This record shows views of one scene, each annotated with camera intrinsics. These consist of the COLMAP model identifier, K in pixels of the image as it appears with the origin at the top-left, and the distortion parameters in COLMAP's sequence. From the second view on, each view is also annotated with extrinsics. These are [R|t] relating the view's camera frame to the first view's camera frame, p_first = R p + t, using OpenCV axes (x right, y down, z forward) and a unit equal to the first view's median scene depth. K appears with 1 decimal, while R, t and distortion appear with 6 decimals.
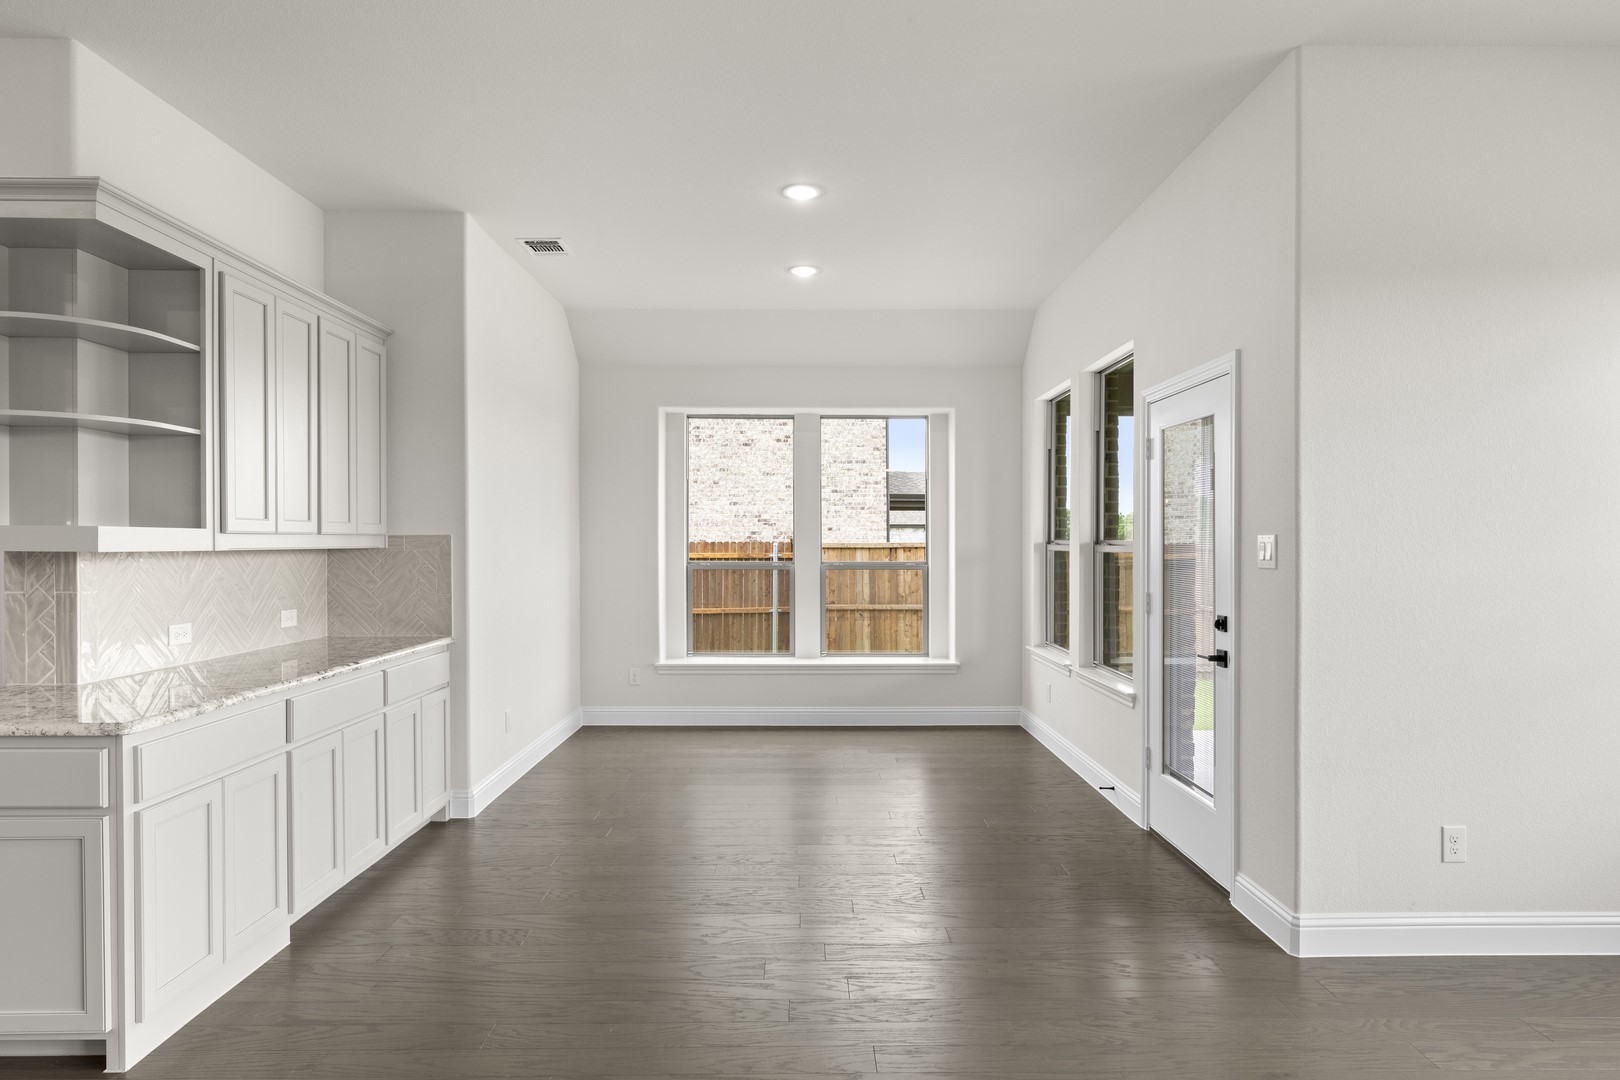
lens RADIAL K [[900.8, 0, 810.0], [0, 900.8, 540.0], [0, 0, 1]] dist [0.001257, -0.000158]
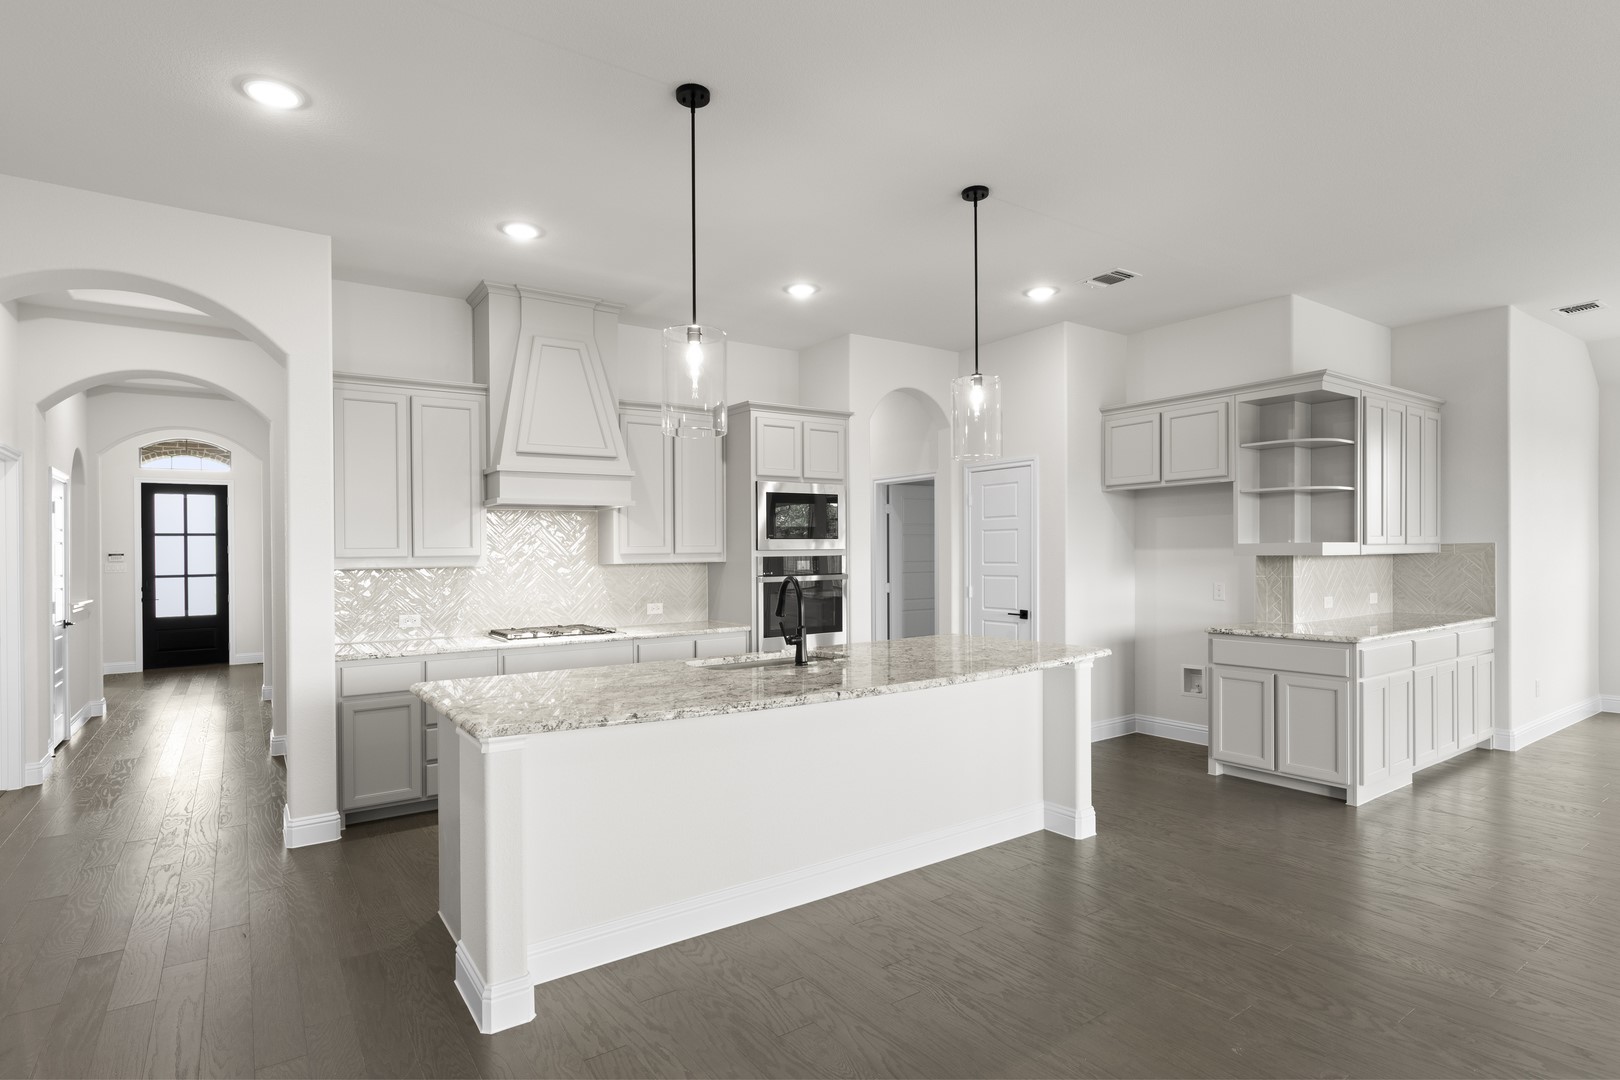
lens RADIAL K [[819.3, 0, 817.3], [0, 819.3, 553.8], [0, 0, 1]] dist [-0.006076, -0.001764]
pose [[0.565774, -0.008649, -0.824515, 0.045976], [0.014708, 0.999892, -0.000397, -0.003595], [0.824429, -0.011902, 0.565840, -0.570092]]
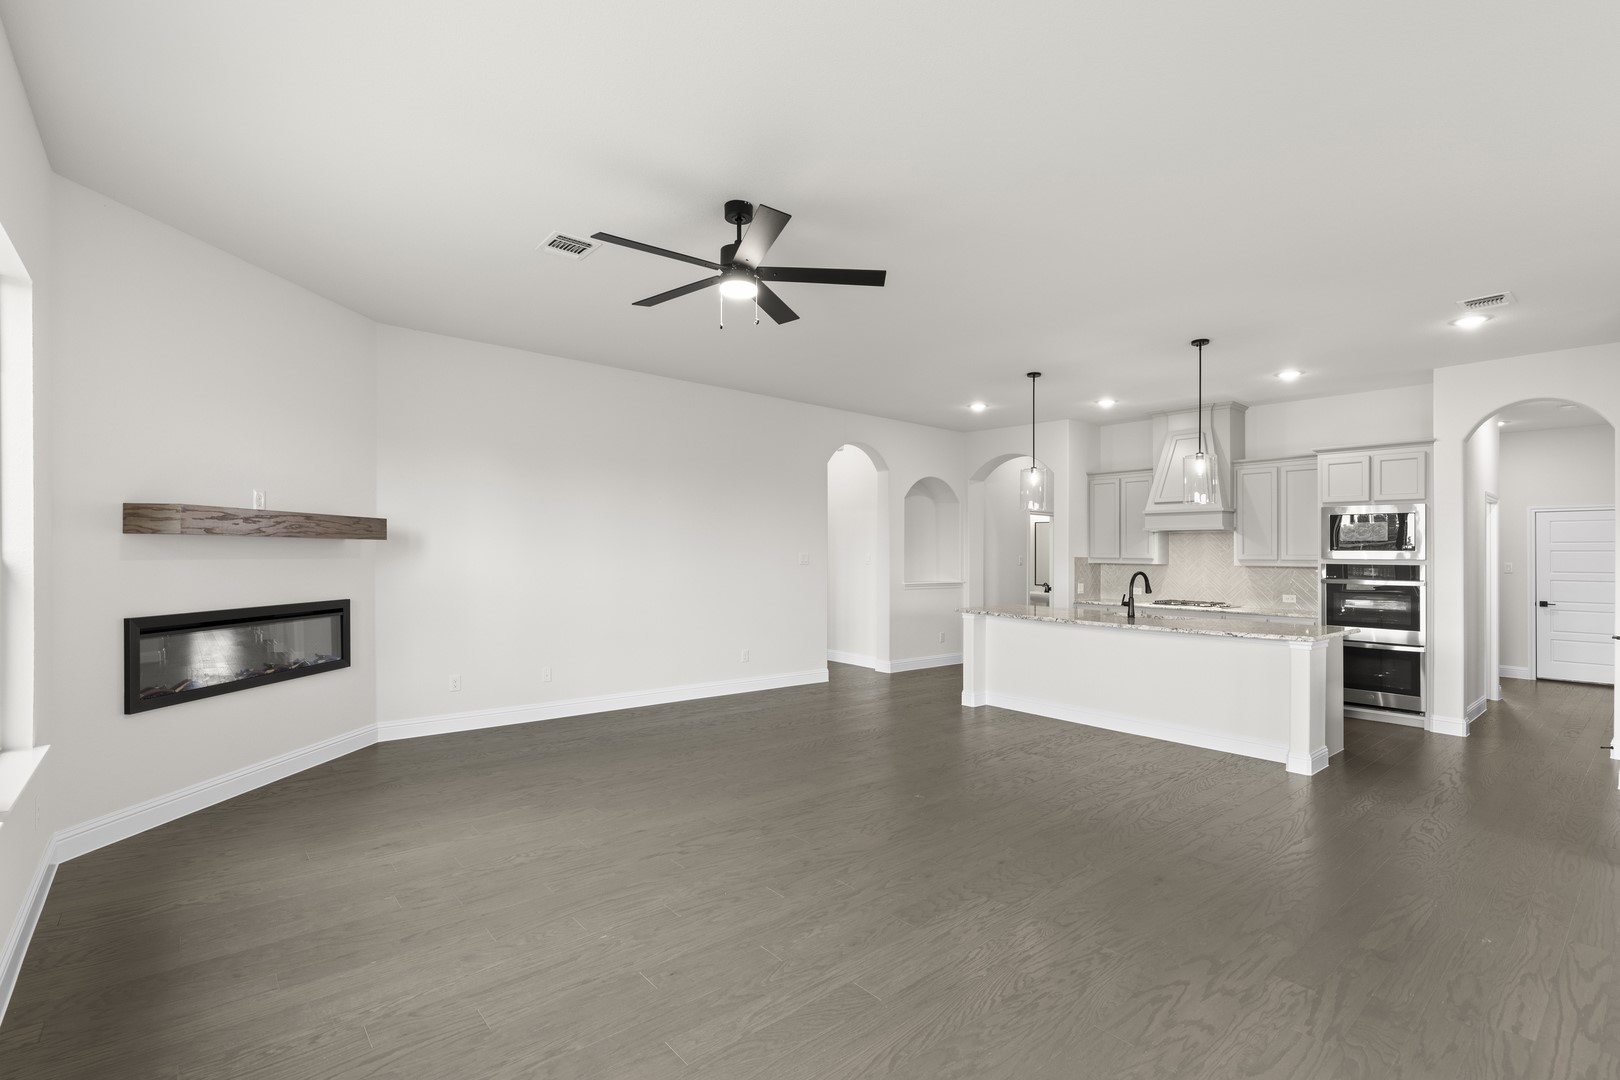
lens RADIAL K [[729.7, 0, 811.6], [0, 729.7, 529.2], [0, 0, 1]] dist [0.000950, 0.000103]
pose [[-0.766912, -0.034644, -0.640816, 0.722187], [-0.014418, 0.999220, -0.036766, -0.001613], [0.641590, -0.018957, -0.766814, 0.540317]]
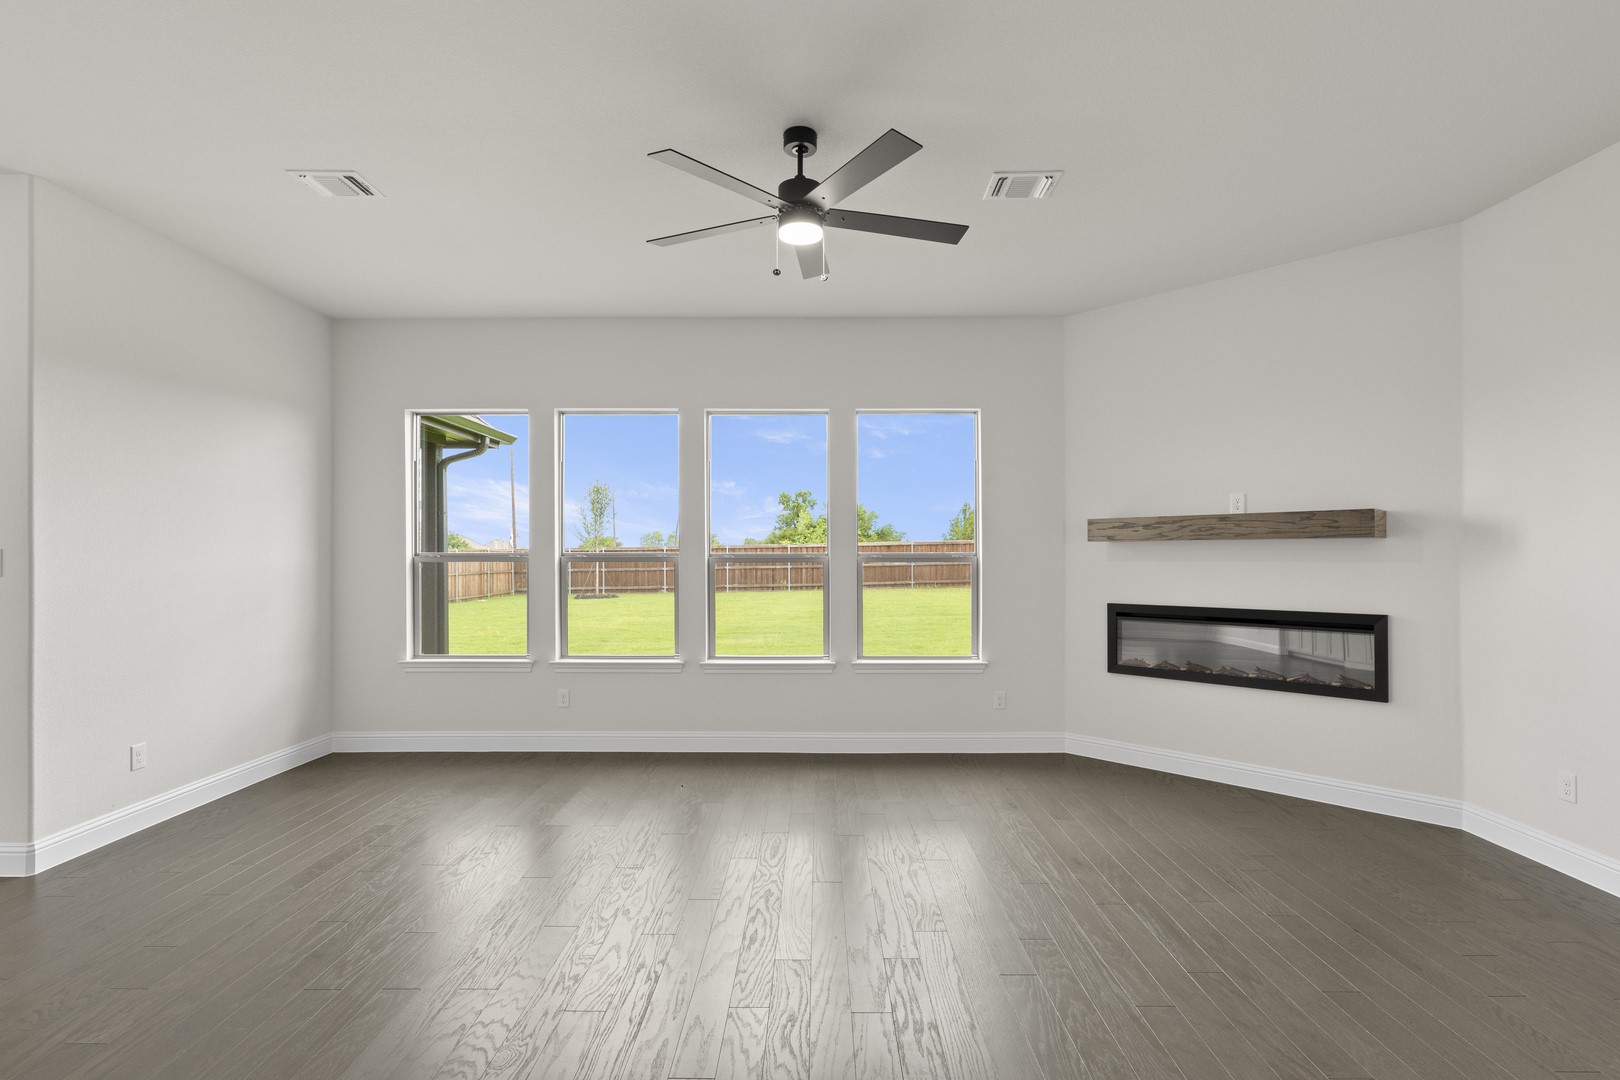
lens RADIAL K [[781.7, 0, 806.6], [0, 781.7, 551.7], [0, 0, 1]] dist [0.000357, -0.000224]
pose [[0.026475, 0.000061, 0.999649, -0.366580], [0.000905, 1.000000, -0.000085, -0.000970], [-0.999649, 0.000907, 0.026475, -0.094472]]
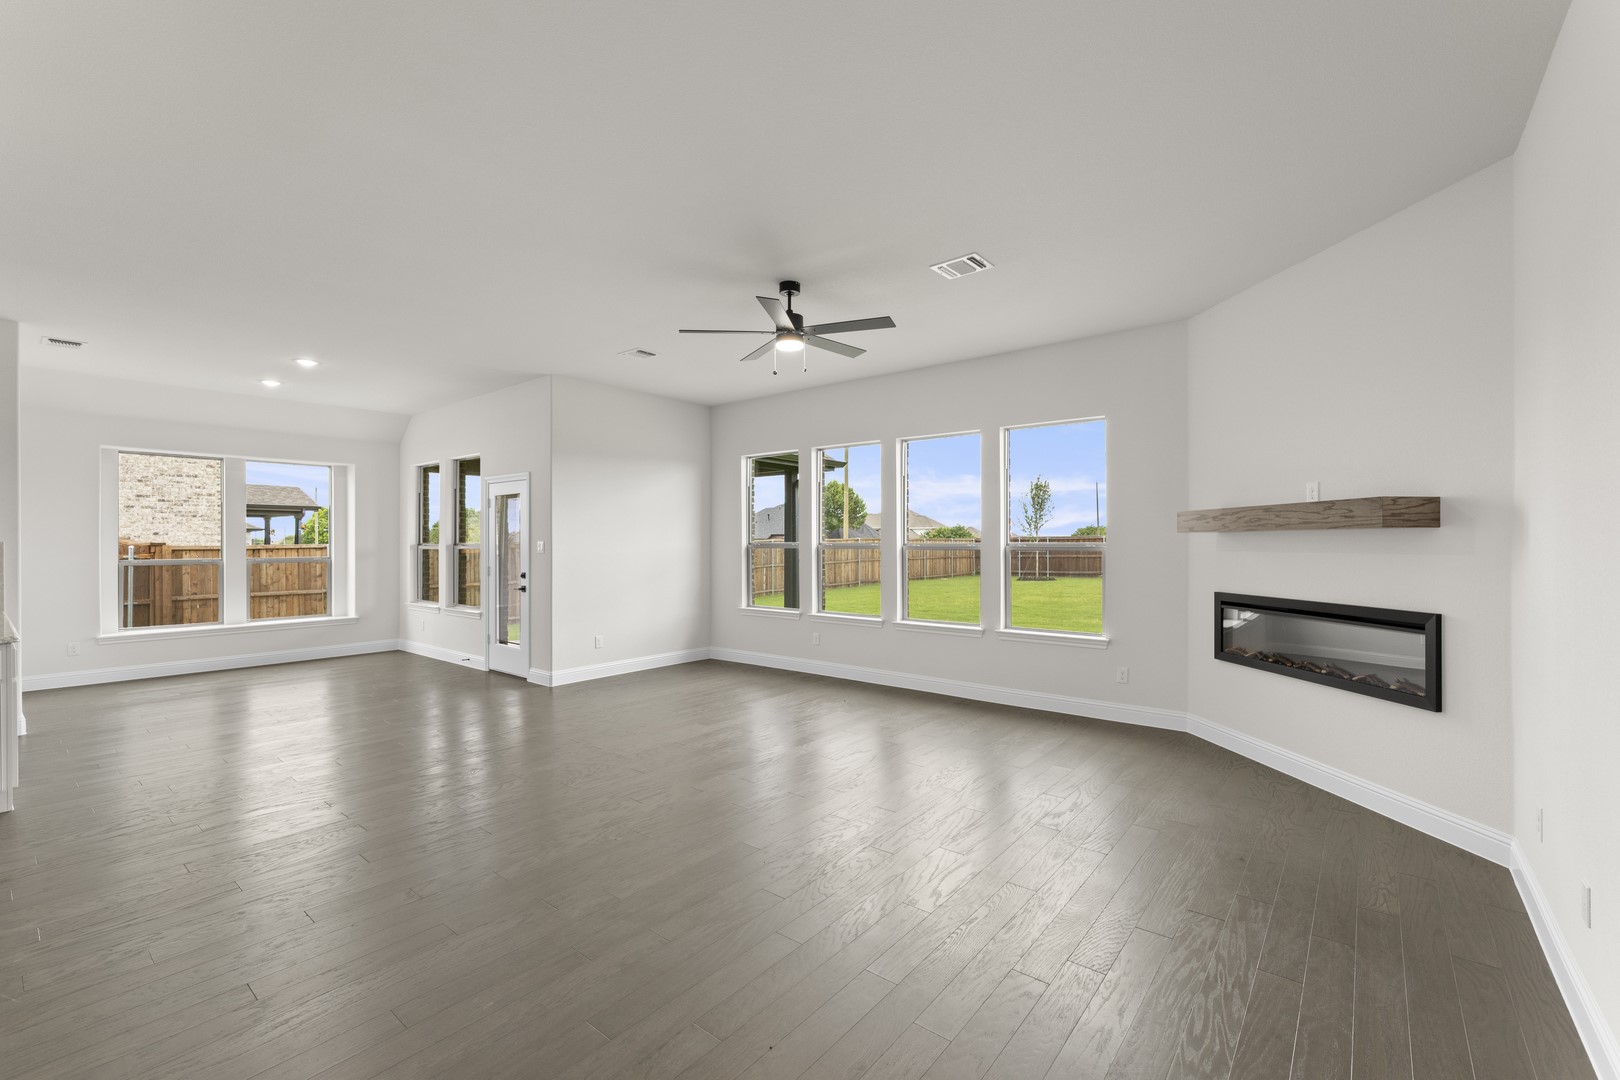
lens RADIAL K [[682.3, 0, 810.0], [0, 682.3, 540.0], [0, 0, 1]] dist [0.000507, 0.000150]
pose [[0.644110, -0.000614, 0.764933, -0.400183], [0.002390, 0.999996, -0.001210, -0.003967], [-0.764929, 0.002607, 0.644109, -0.698040]]
